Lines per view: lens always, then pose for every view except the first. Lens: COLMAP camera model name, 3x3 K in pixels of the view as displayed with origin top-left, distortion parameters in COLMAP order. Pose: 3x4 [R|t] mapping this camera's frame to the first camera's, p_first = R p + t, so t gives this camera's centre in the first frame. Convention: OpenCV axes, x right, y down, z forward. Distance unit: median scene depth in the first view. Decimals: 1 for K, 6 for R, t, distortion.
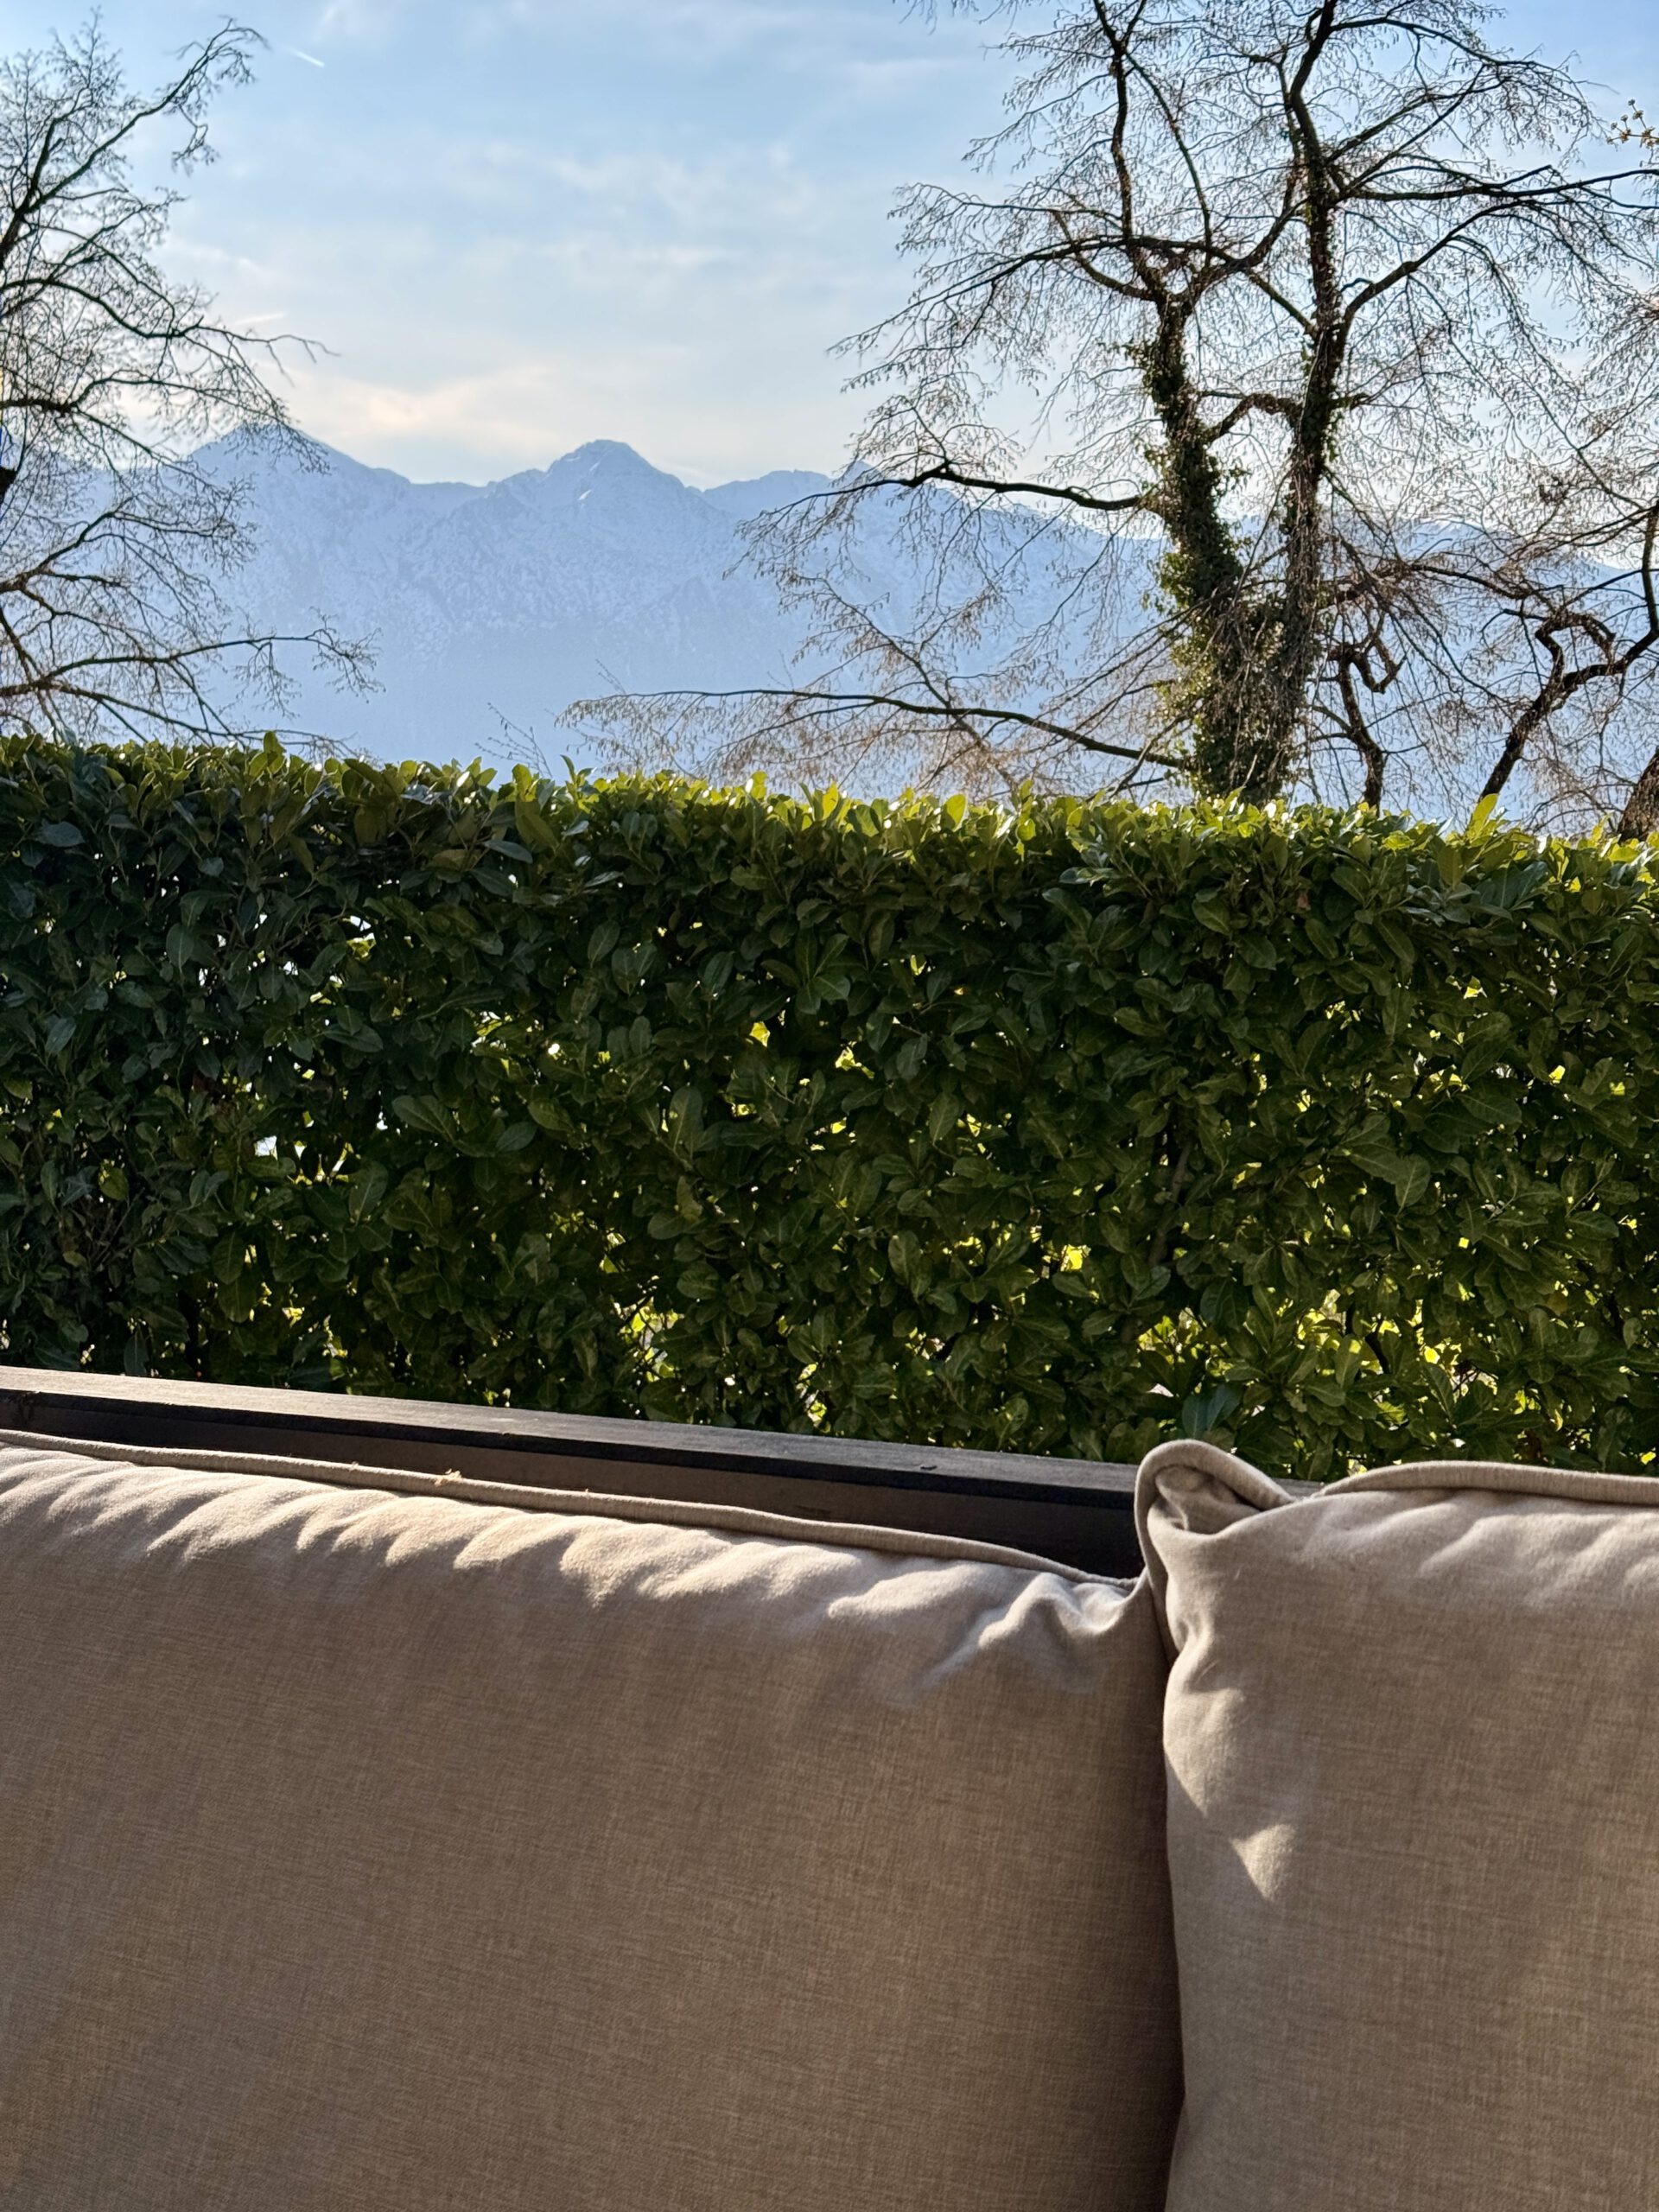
lens RADIAL K [[3126.9, 0, 829.5], [0, 3126.9, 1106.0], [0, 0, 1]] dist [0.158755, 0.005903]
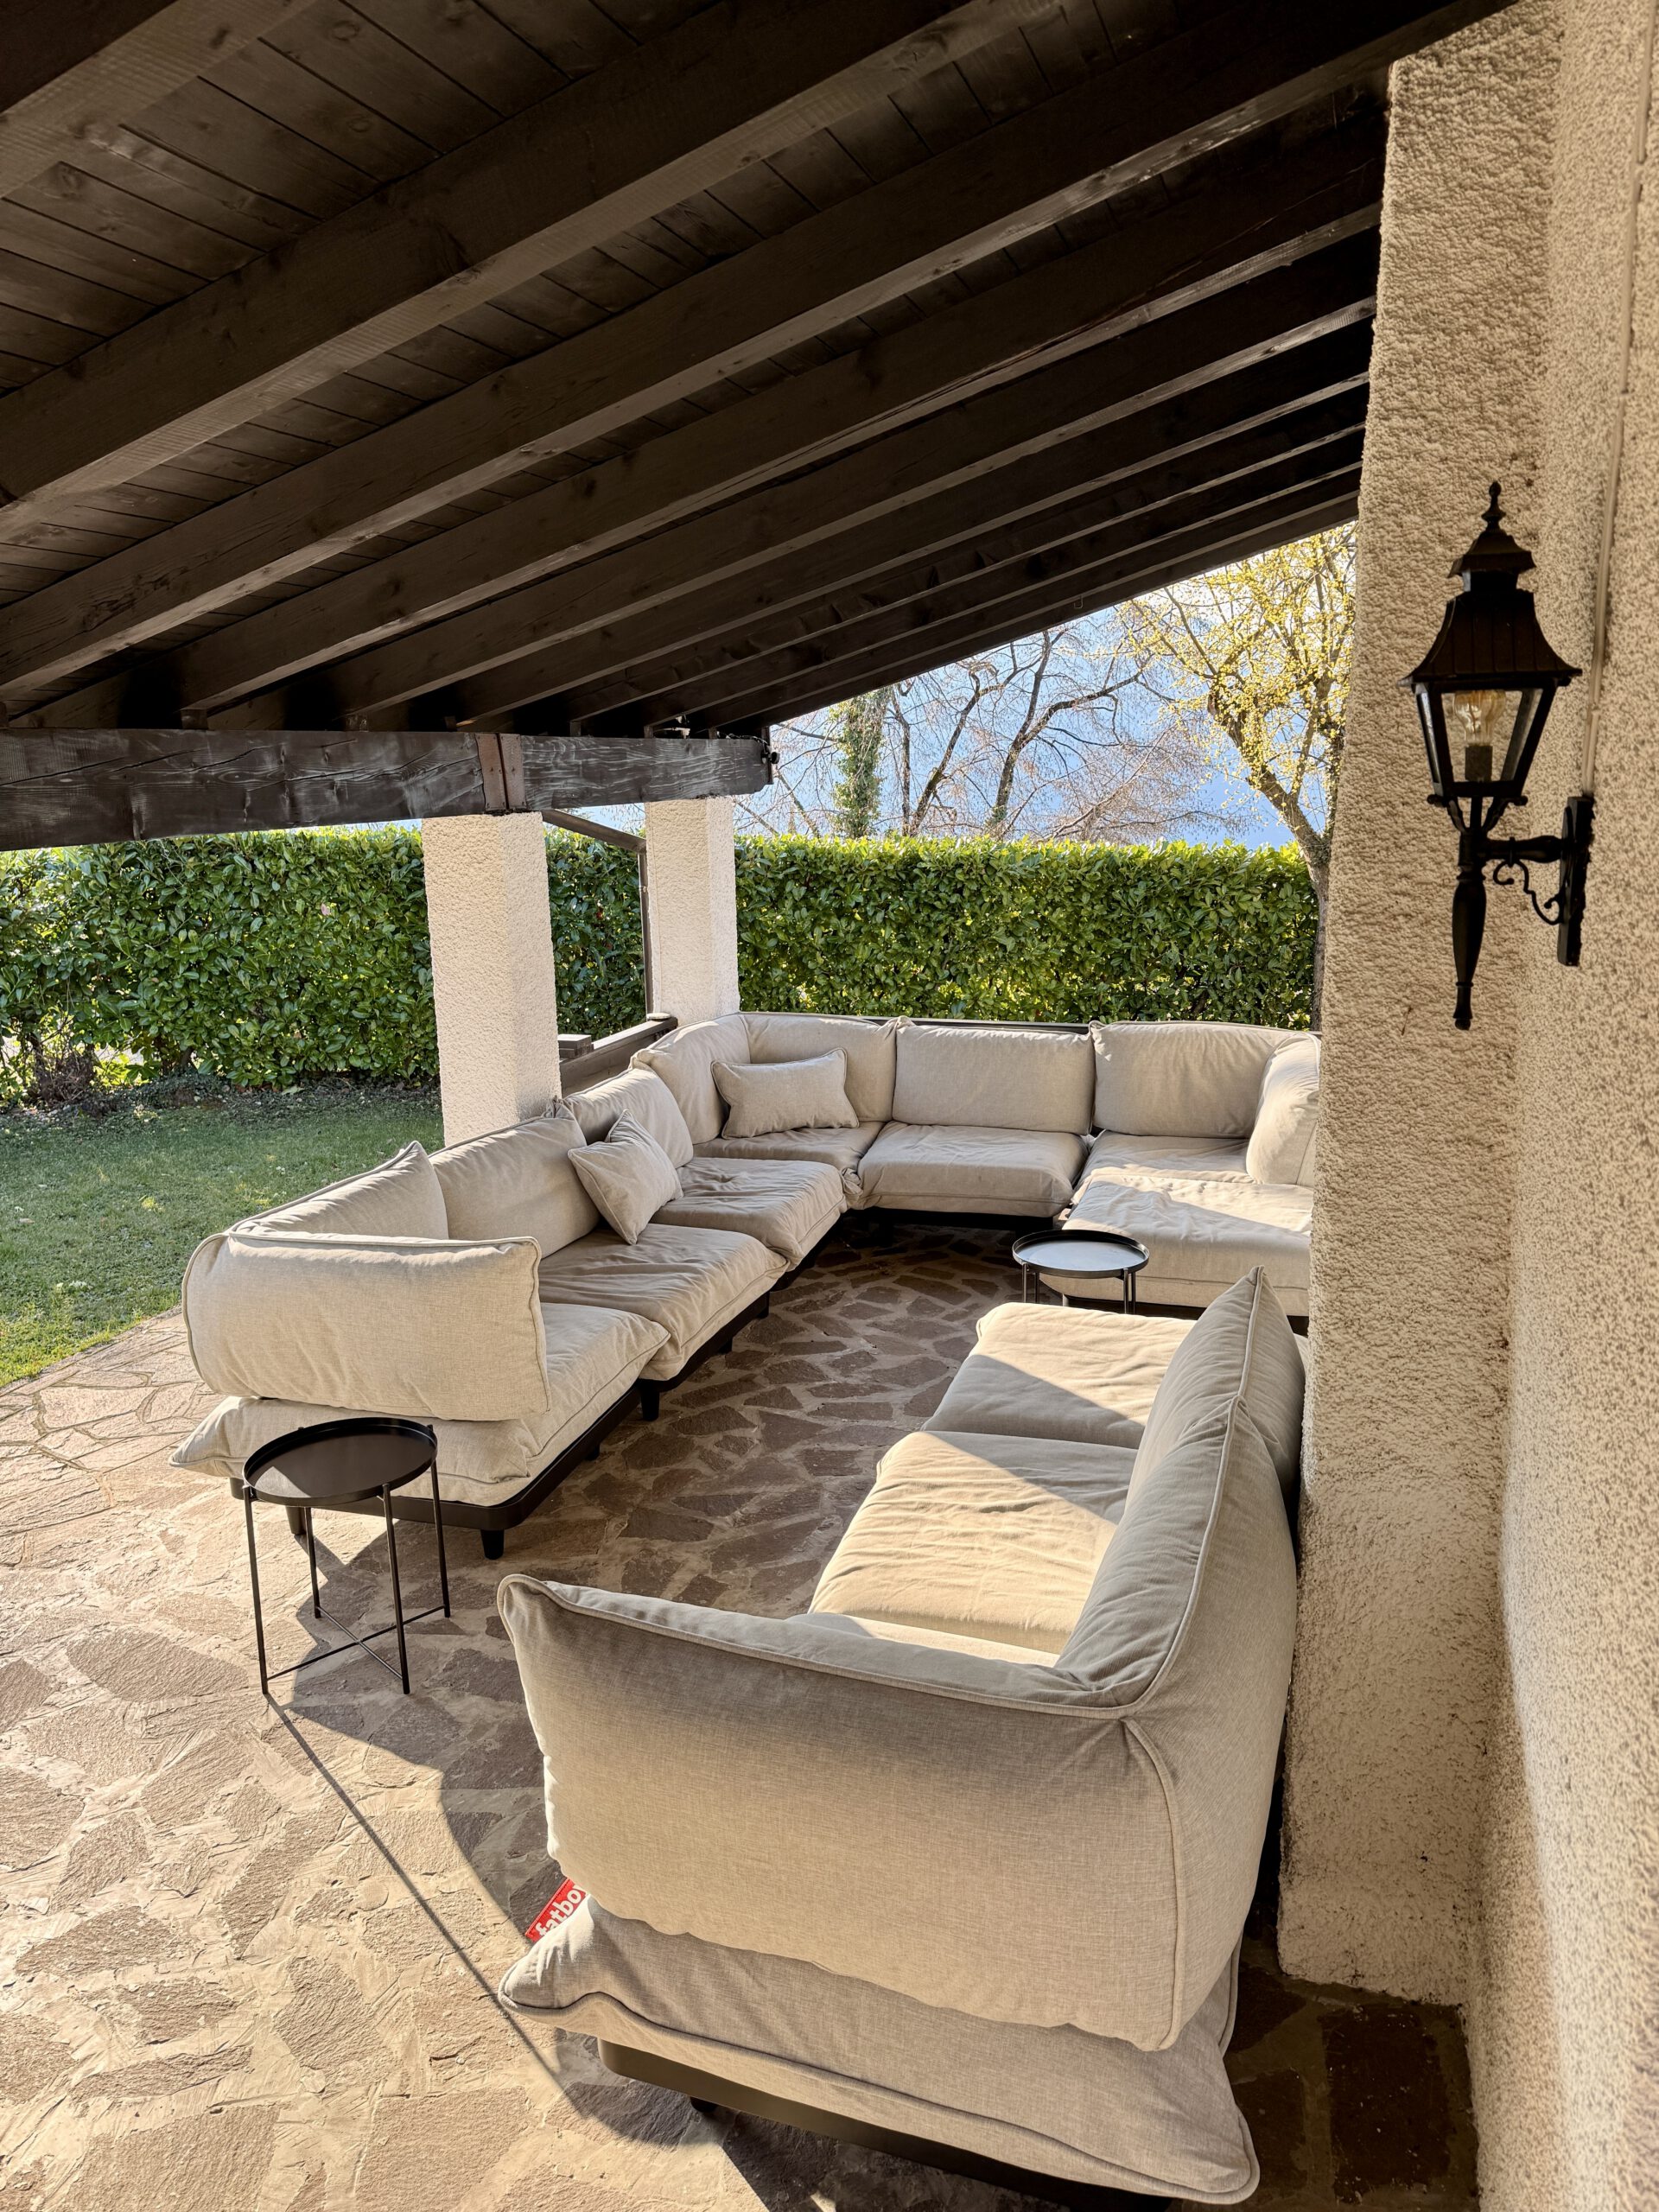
lens RADIAL K [[1575.1, 0, 829.5], [0, 1575.1, 1106.0], [0, 0, 1]] dist [0.106714, -0.119572]
pose [[0.986439, -0.059206, 0.153080, -0.326832], [0.033160, 0.985330, 0.167407, -0.107846], [-0.160746, -0.160061, 0.973931, -0.827584]]
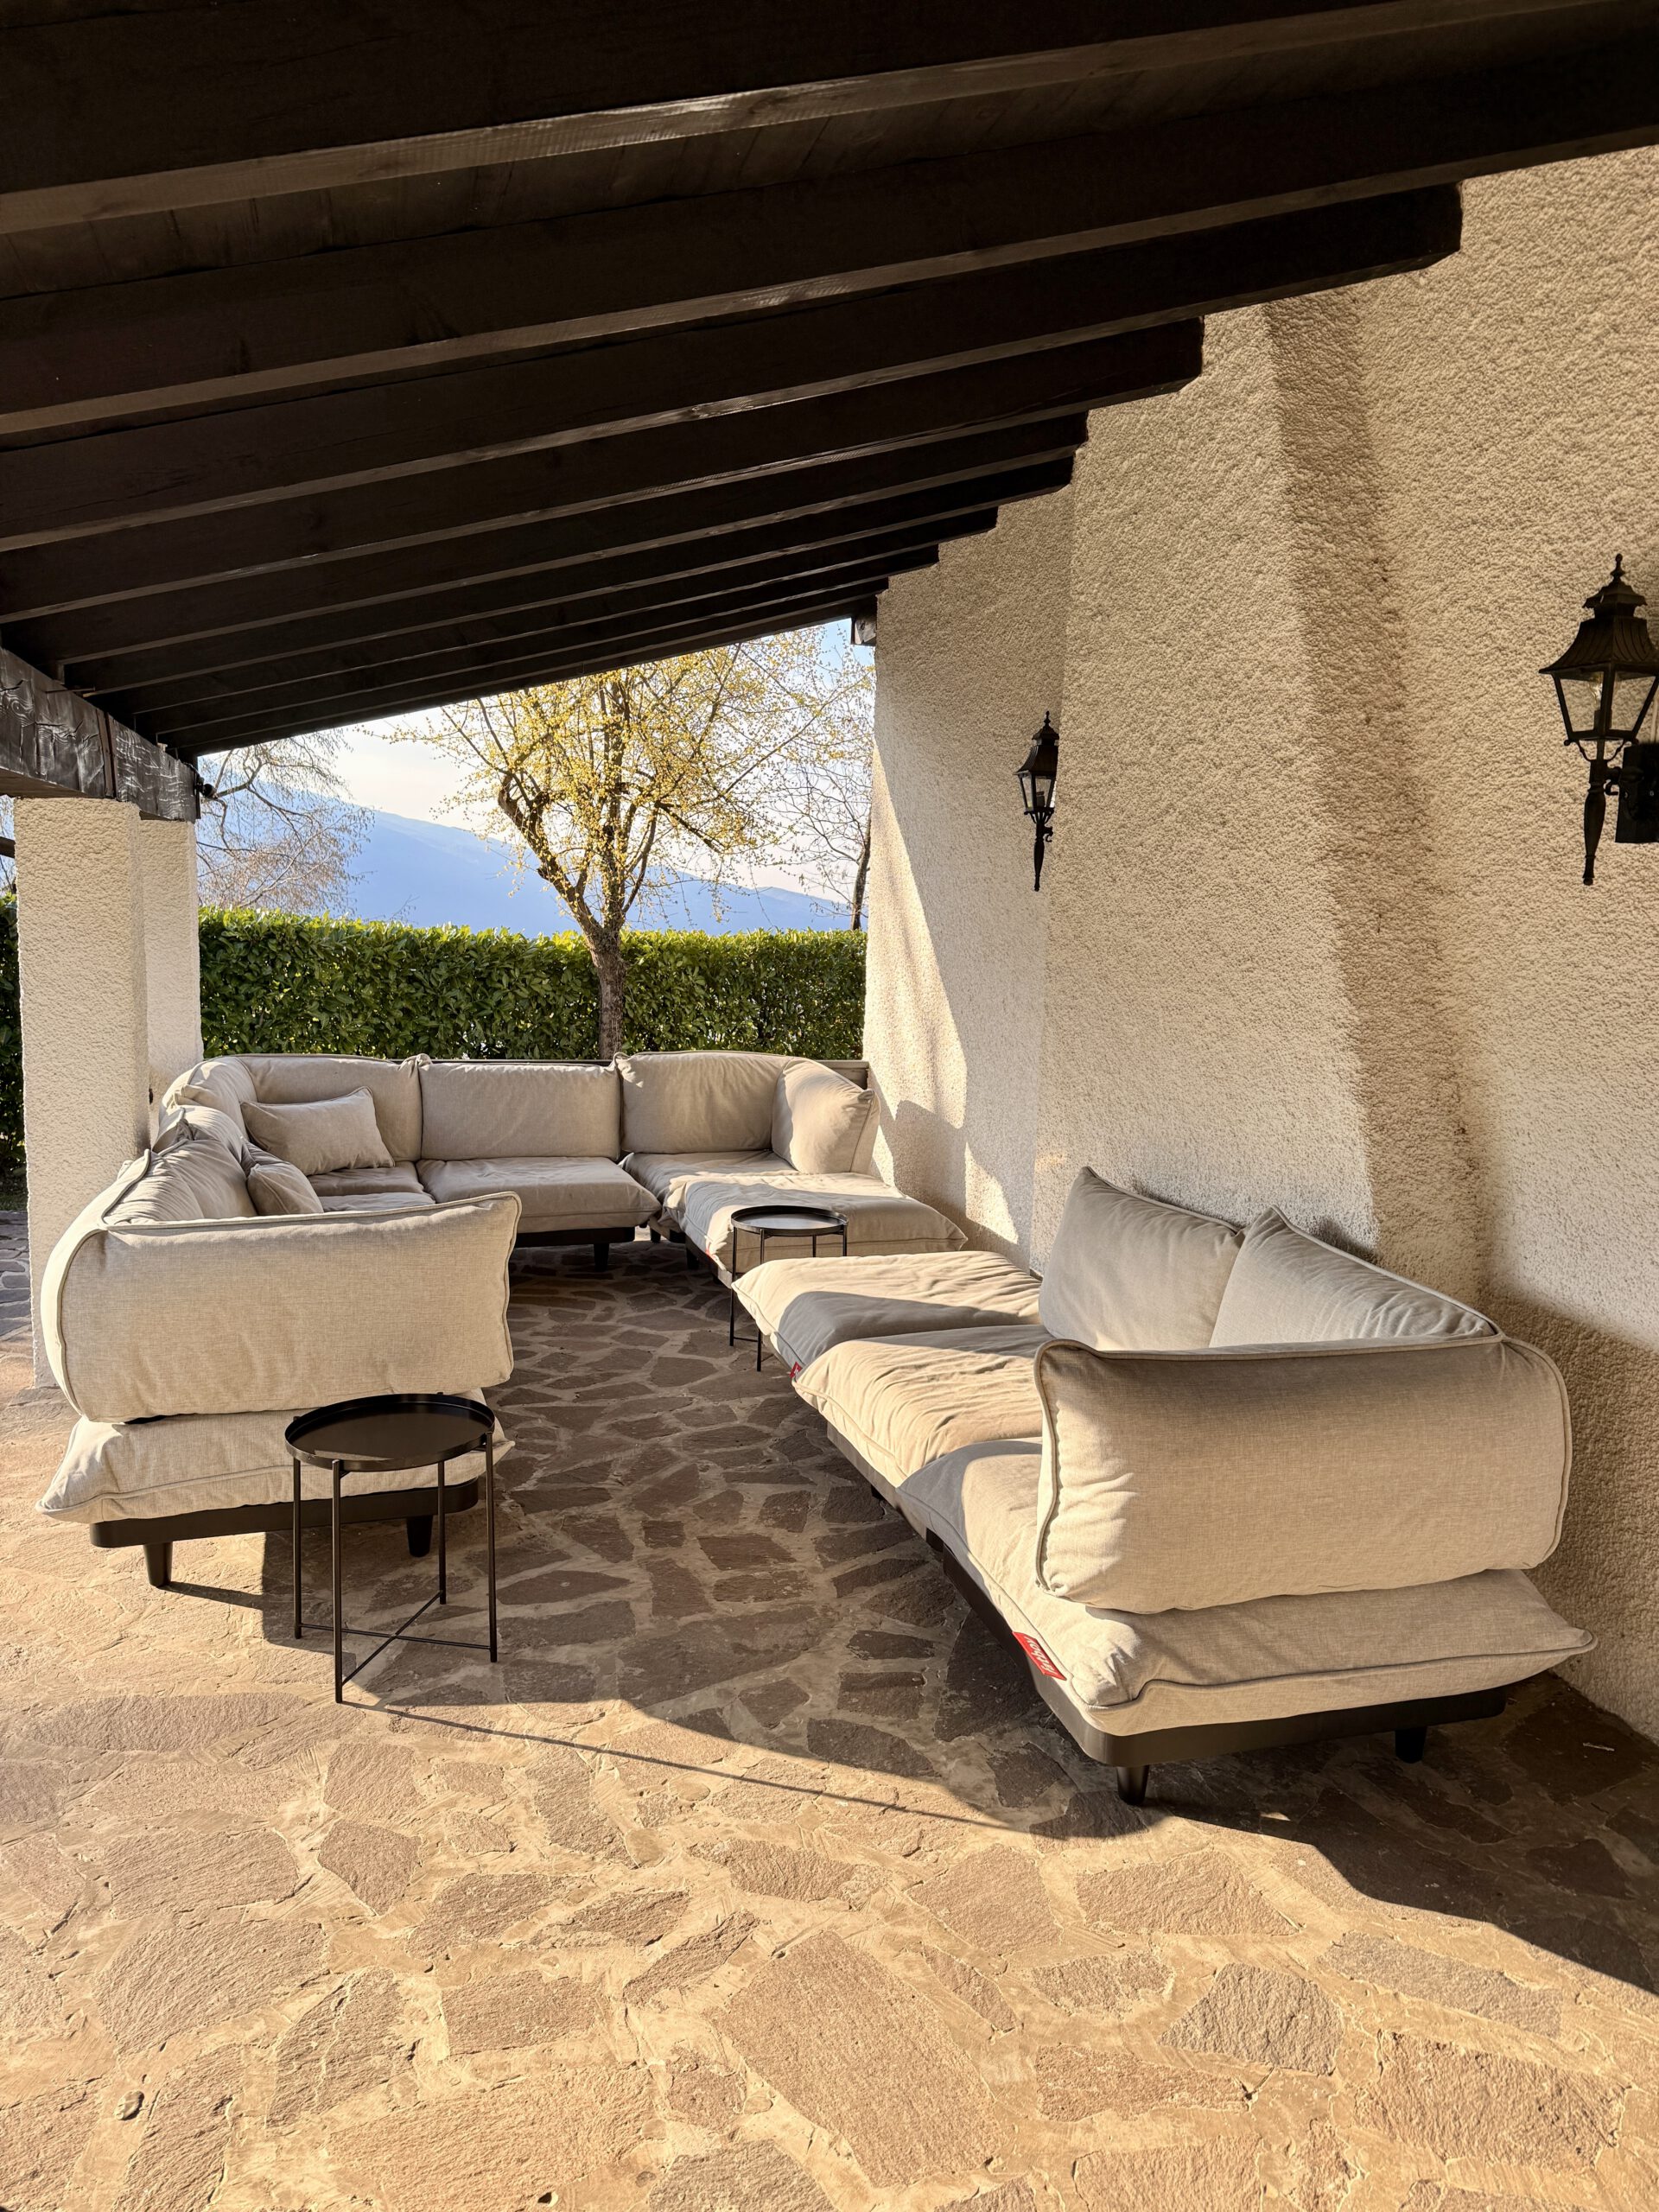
lens RADIAL K [[1534.2, 0, 891.2], [0, 1534.2, 1110.6], [0, 0, 1]] dist [0.210354, -0.390948]
pose [[0.696254, -0.080811, 0.713232, -0.660206], [0.010584, 0.994690, 0.102369, -0.049887], [-0.717717, -0.063726, 0.693413, -0.733756]]
